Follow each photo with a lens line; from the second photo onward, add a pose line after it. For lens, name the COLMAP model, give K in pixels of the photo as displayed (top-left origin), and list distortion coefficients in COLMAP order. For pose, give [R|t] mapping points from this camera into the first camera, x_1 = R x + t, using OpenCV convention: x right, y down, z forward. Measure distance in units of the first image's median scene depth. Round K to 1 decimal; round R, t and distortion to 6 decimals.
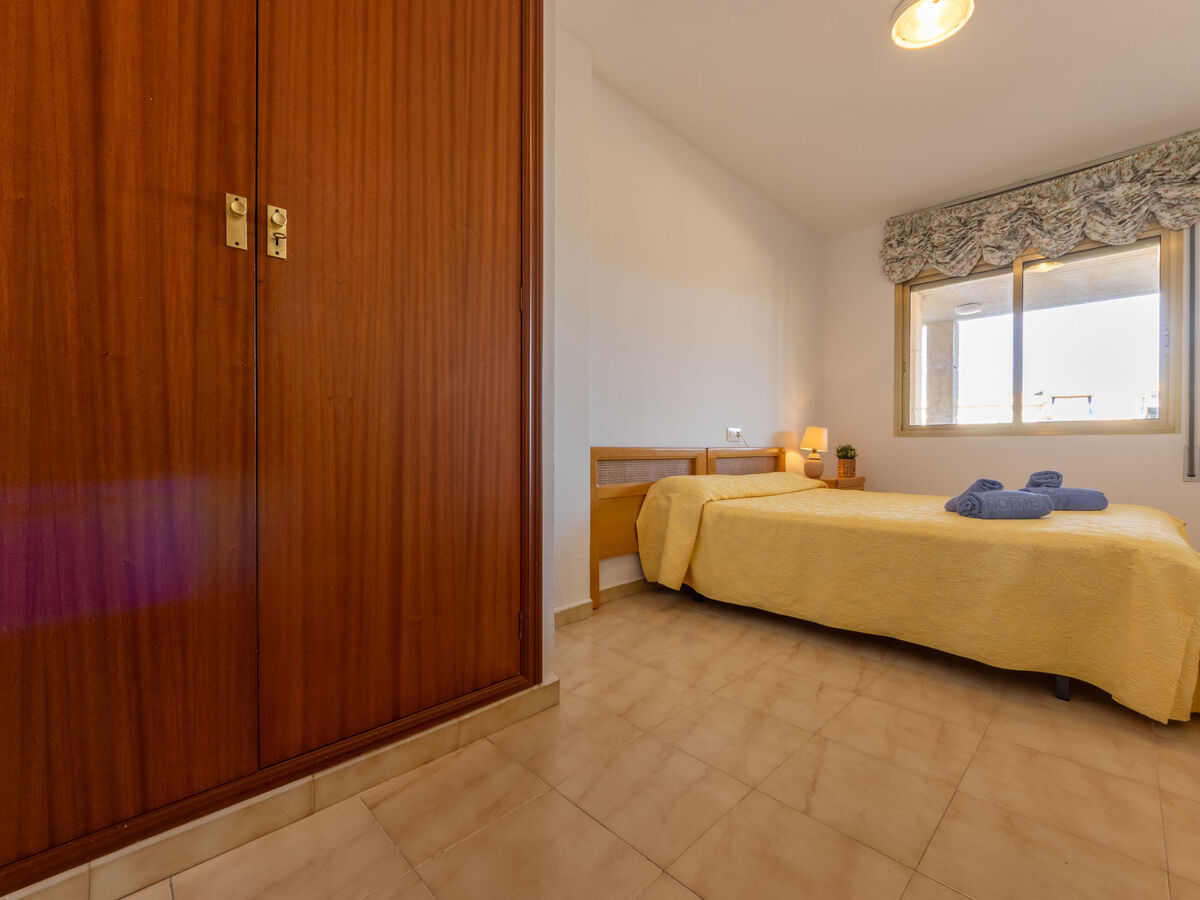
lens RADIAL K [[520.2, 0, 598.9], [0, 520.2, 446.7], [0, 0, 1]] dist [0.000277, -0.000288]
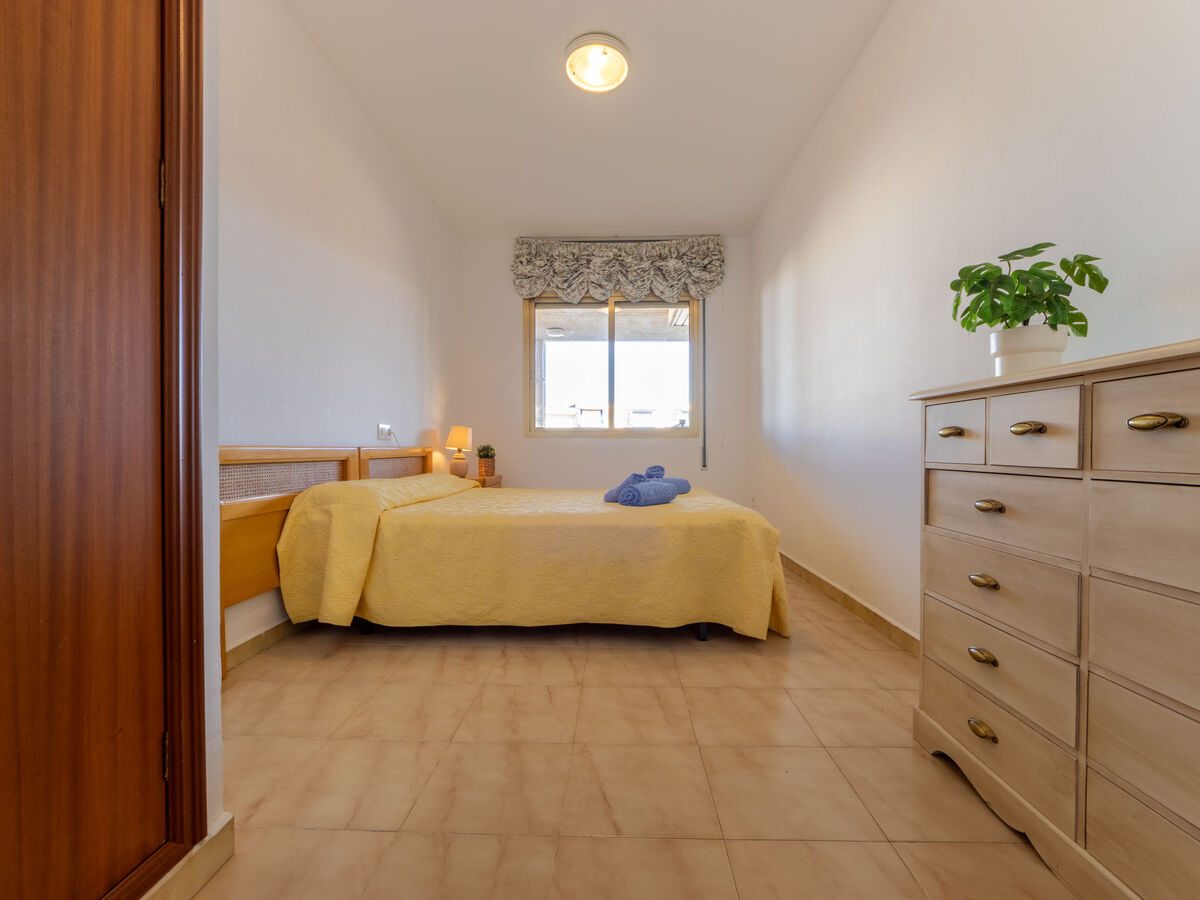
lens RADIAL K [[517.9, 0, 600.0], [0, 517.9, 450.0], [0, 0, 1]] dist [0.013754, -0.011708]
pose [[0.716014, -0.002461, 0.698082, -0.114568], [-0.001984, 0.999983, 0.005561, 0.000982], [-0.698083, -0.005367, 0.715997, 0.144672]]
